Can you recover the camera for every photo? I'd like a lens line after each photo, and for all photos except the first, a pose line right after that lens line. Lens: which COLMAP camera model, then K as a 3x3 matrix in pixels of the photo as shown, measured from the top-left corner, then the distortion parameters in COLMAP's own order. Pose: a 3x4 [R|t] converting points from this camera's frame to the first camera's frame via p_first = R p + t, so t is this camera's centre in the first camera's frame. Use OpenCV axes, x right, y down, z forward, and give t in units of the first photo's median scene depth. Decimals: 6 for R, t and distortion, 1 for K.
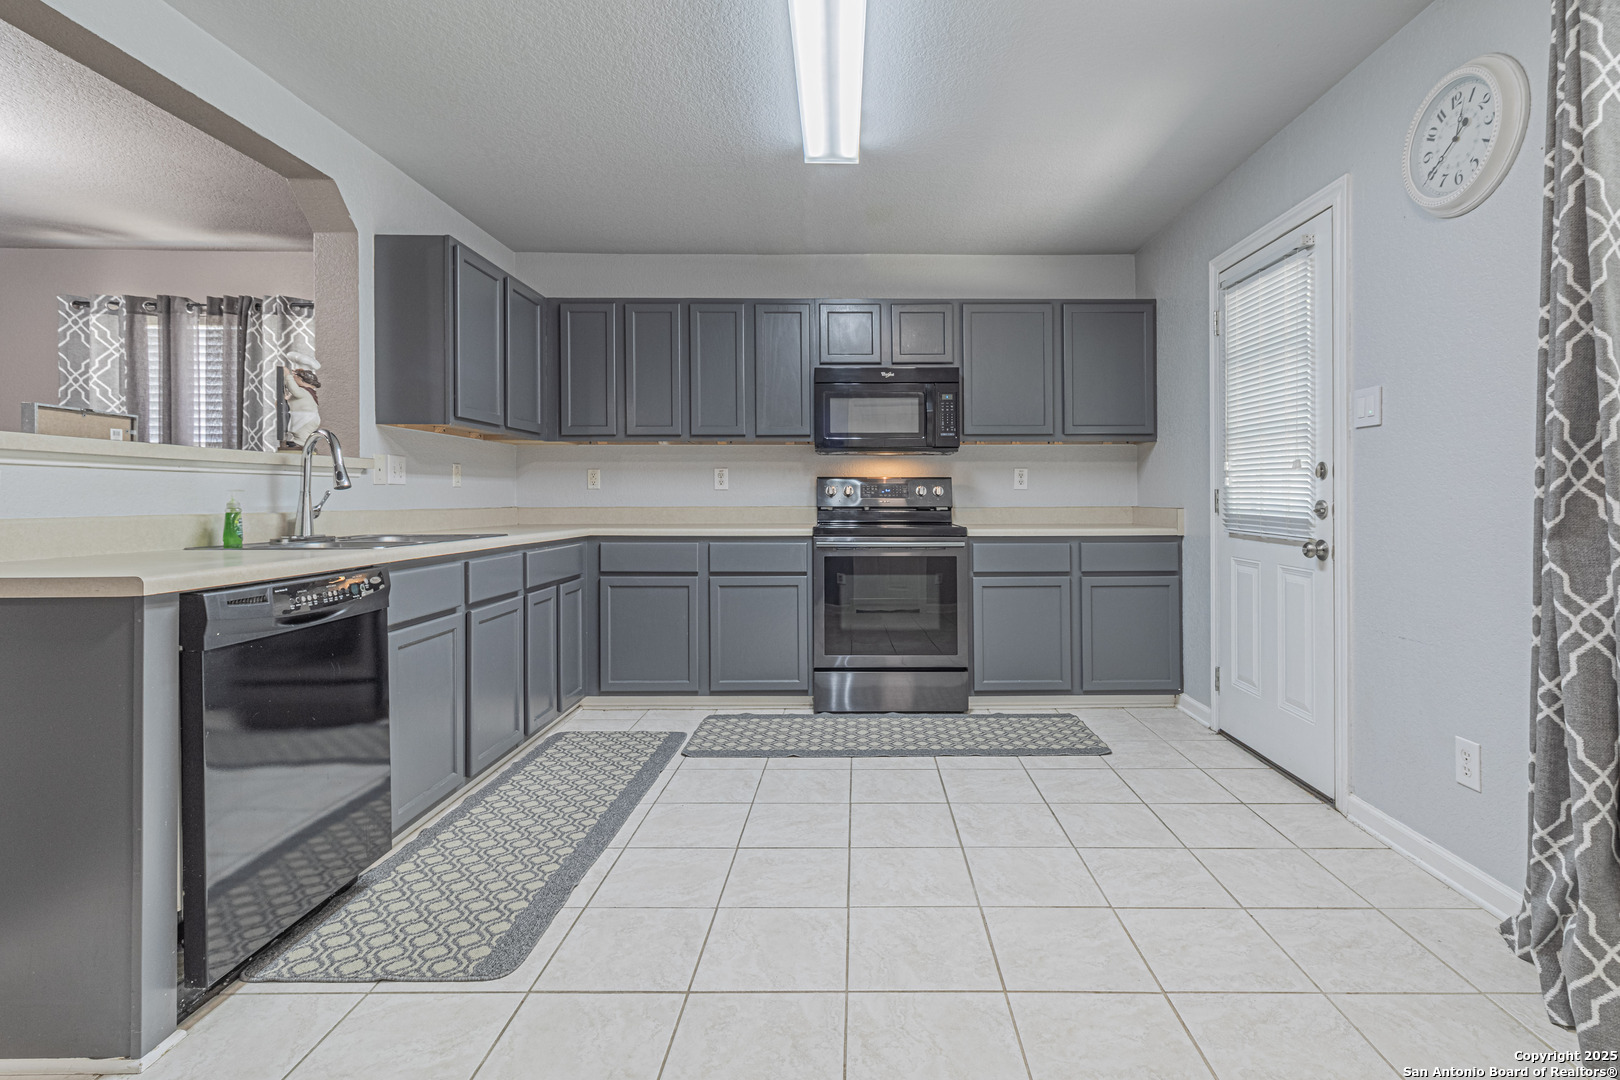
lens RADIAL K [[768.0, 0, 812.8], [0, 768.0, 480.6], [0, 0, 1]] dist [0.002177, -0.000040]
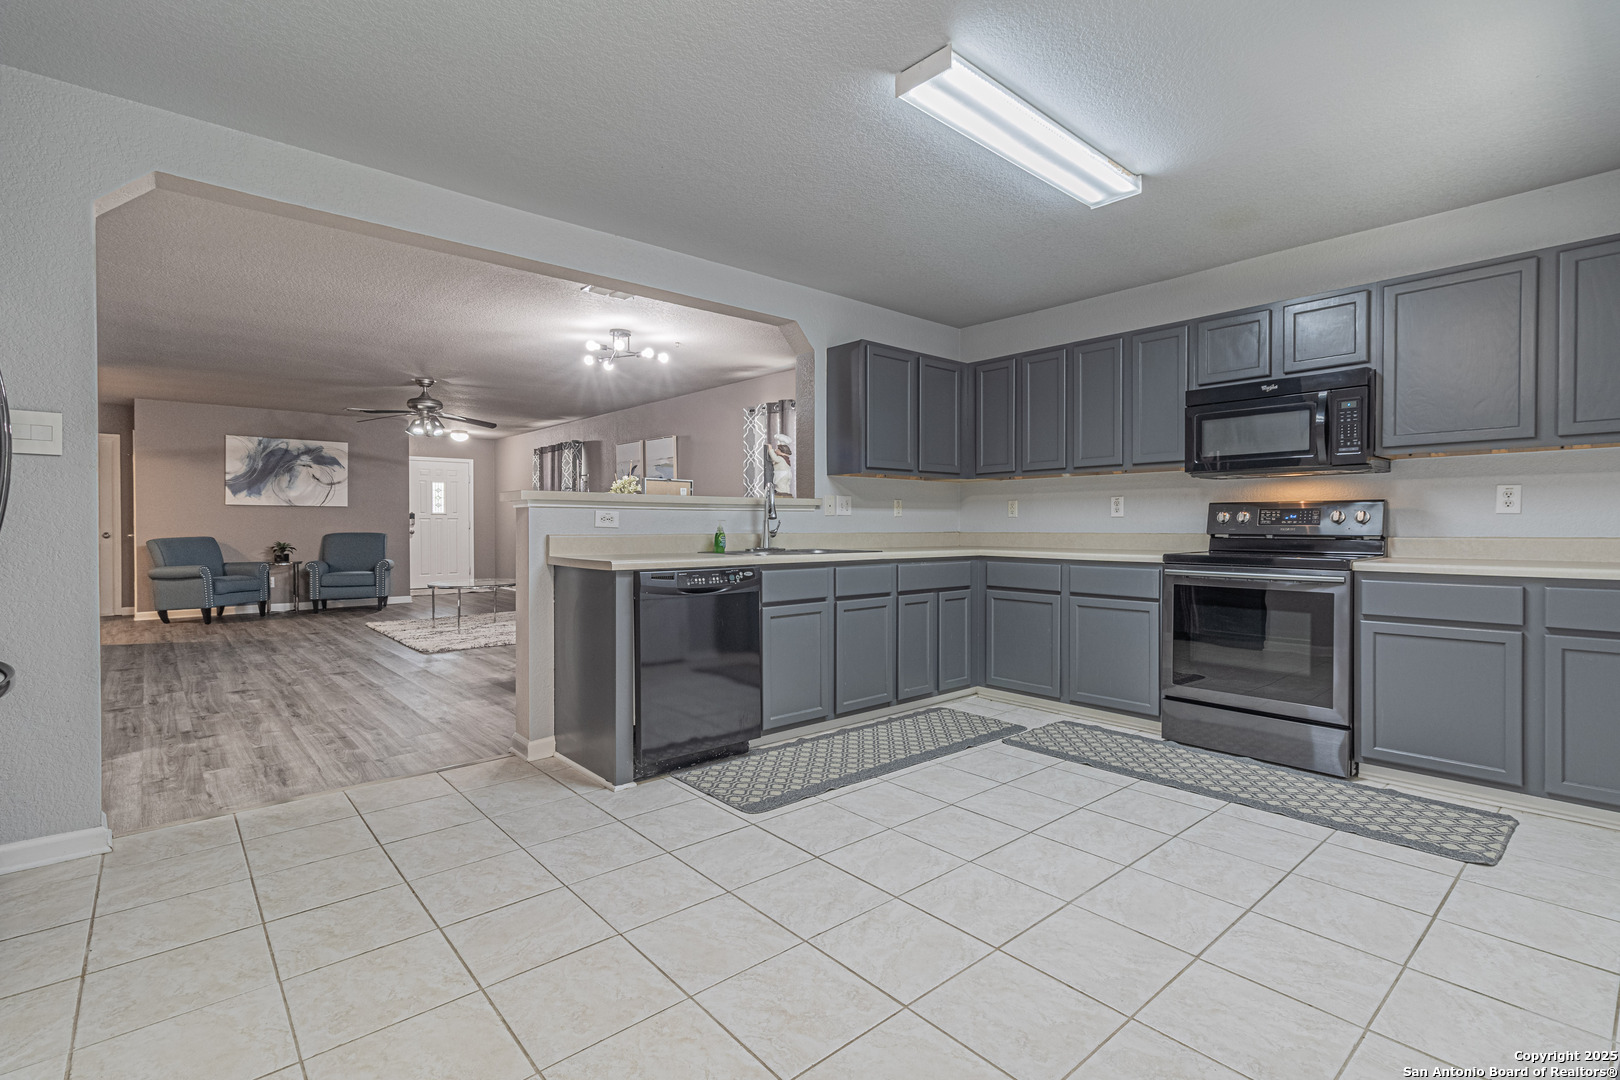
lens RADIAL K [[741.0, 0, 817.7], [0, 741.0, 512.3], [0, 0, 1]] dist [0.003263, -0.001664]
pose [[0.658581, -0.012740, -0.752402, 0.511894], [0.016718, 0.999858, -0.002297, 0.001257], [0.752324, -0.011066, 0.658700, 0.035147]]
